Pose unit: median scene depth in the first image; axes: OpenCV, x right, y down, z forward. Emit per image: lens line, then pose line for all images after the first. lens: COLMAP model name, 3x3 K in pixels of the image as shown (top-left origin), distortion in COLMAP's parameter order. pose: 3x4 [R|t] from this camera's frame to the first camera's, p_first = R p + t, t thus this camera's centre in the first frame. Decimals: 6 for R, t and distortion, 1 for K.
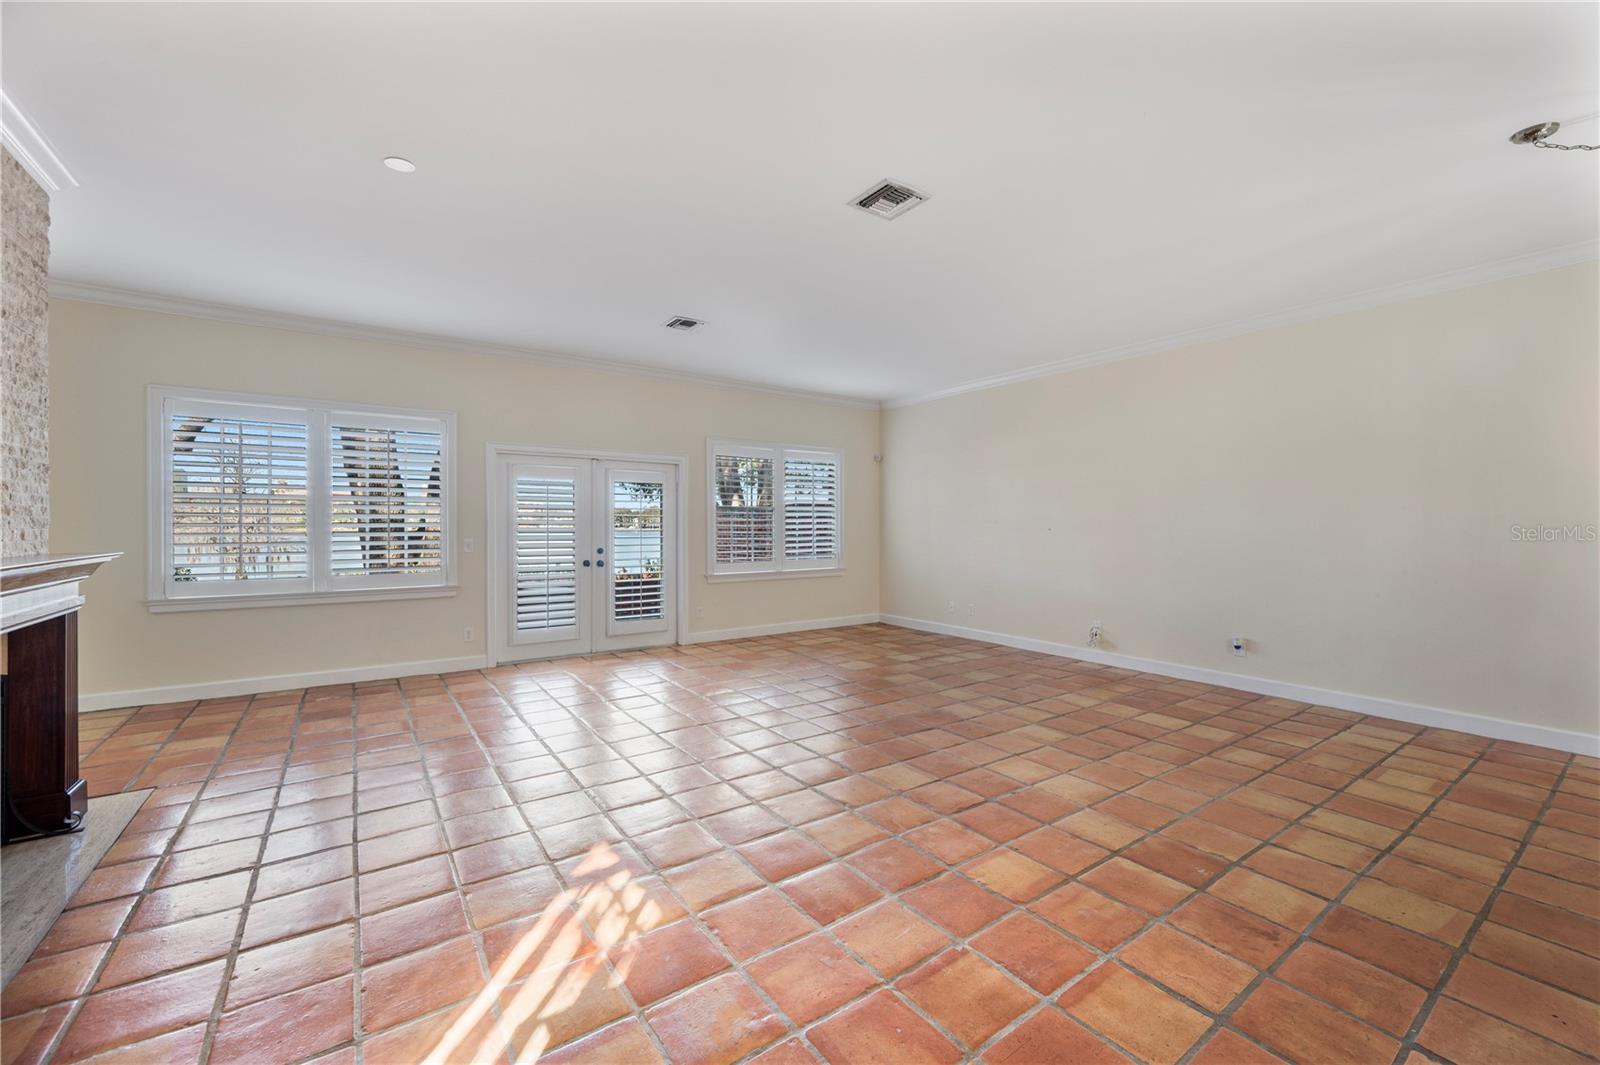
lens RADIAL K [[646.3, 0, 800.5], [0, 646.3, 522.0], [0, 0, 1]] dist [-0.000475, -0.000052]
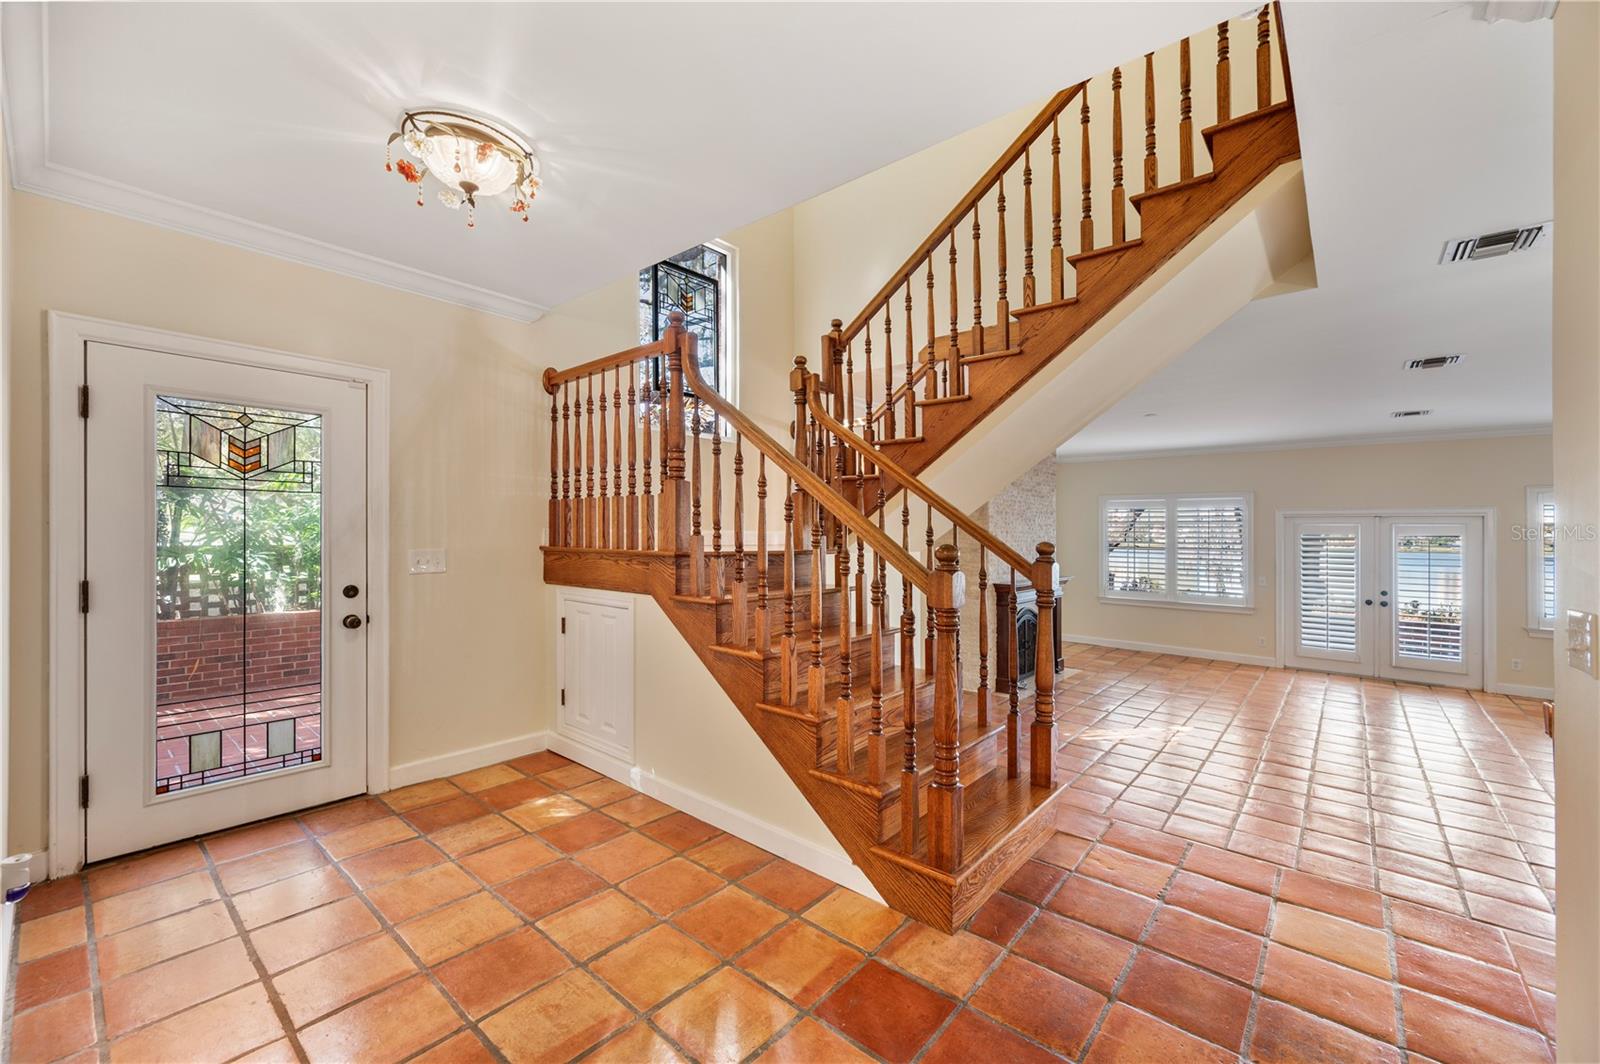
lens RADIAL K [[645.7, 0, 799.4], [0, 645.7, 522.7], [0, 0, 1]] dist [-0.007222, 0.000242]
pose [[0.244955, -0.013858, -0.969435, 0.624989], [-0.009109, 0.999821, -0.016594, -0.060995], [0.969492, 0.012895, 0.244785, -0.374157]]
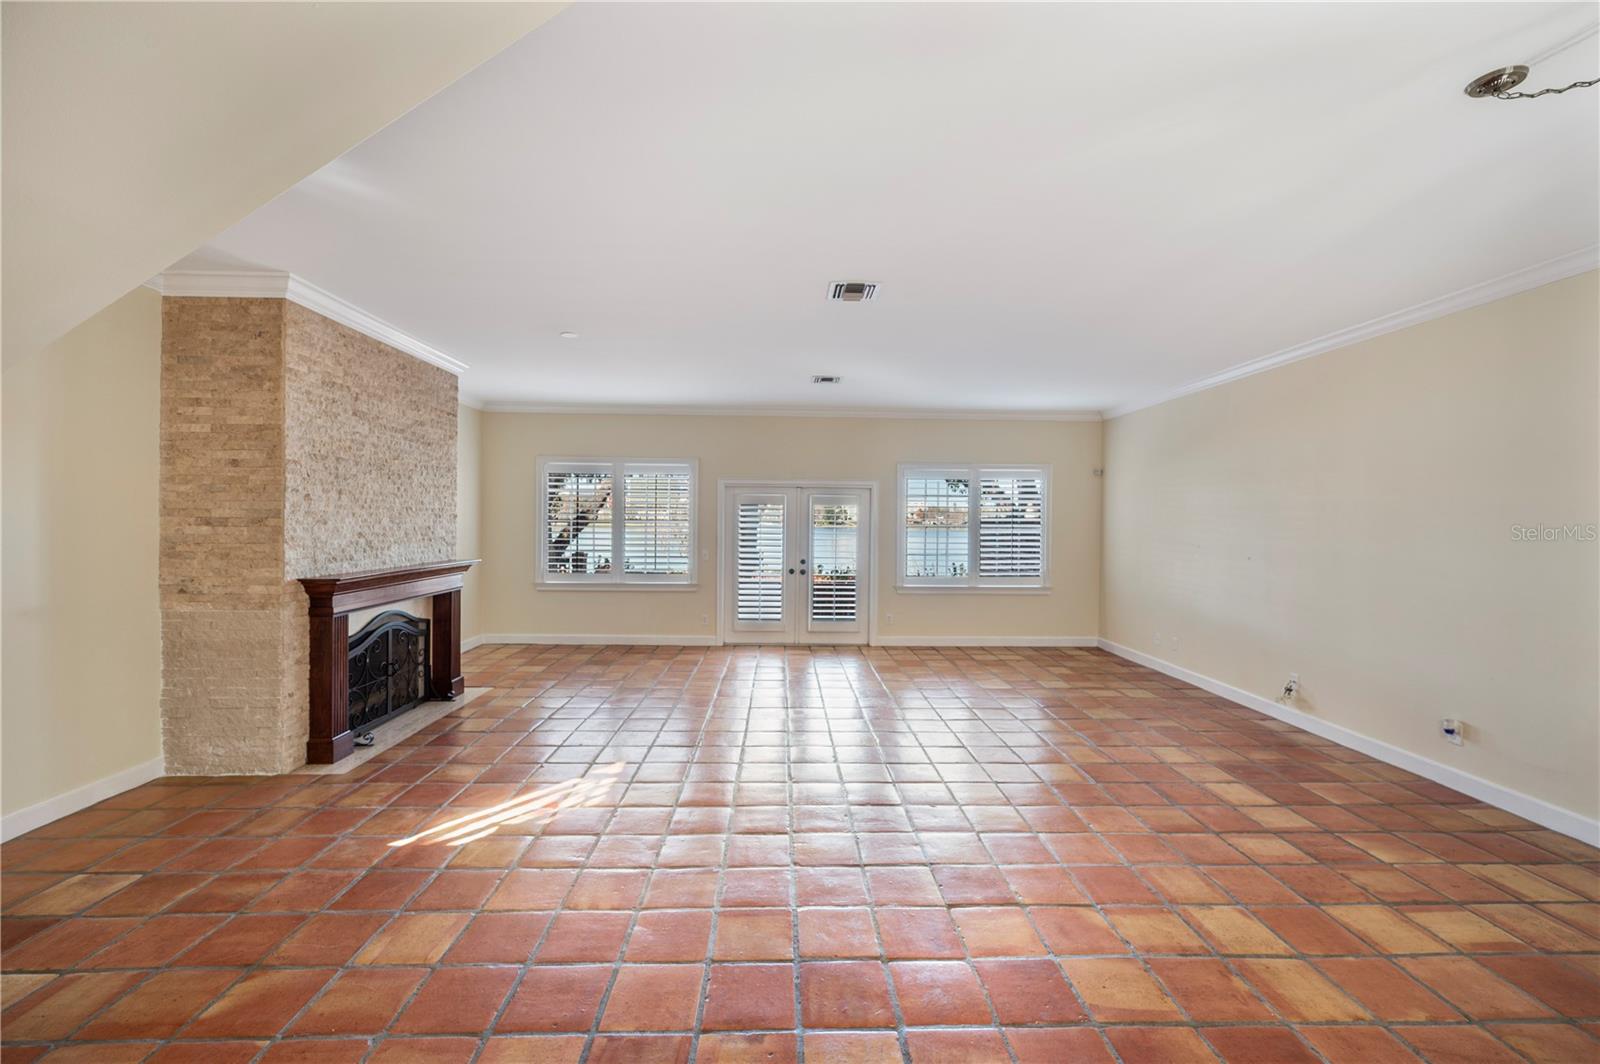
lens RADIAL K [[645.7, 0, 799.4], [0, 645.7, 522.7], [0, 0, 1]] dist [-0.007222, 0.000242]
pose [[0.833636, 0.009286, -0.552237, 0.386725], [-0.006642, 0.999955, 0.006788, -0.040610], [0.552275, -0.001991, 0.833660, -0.028508]]
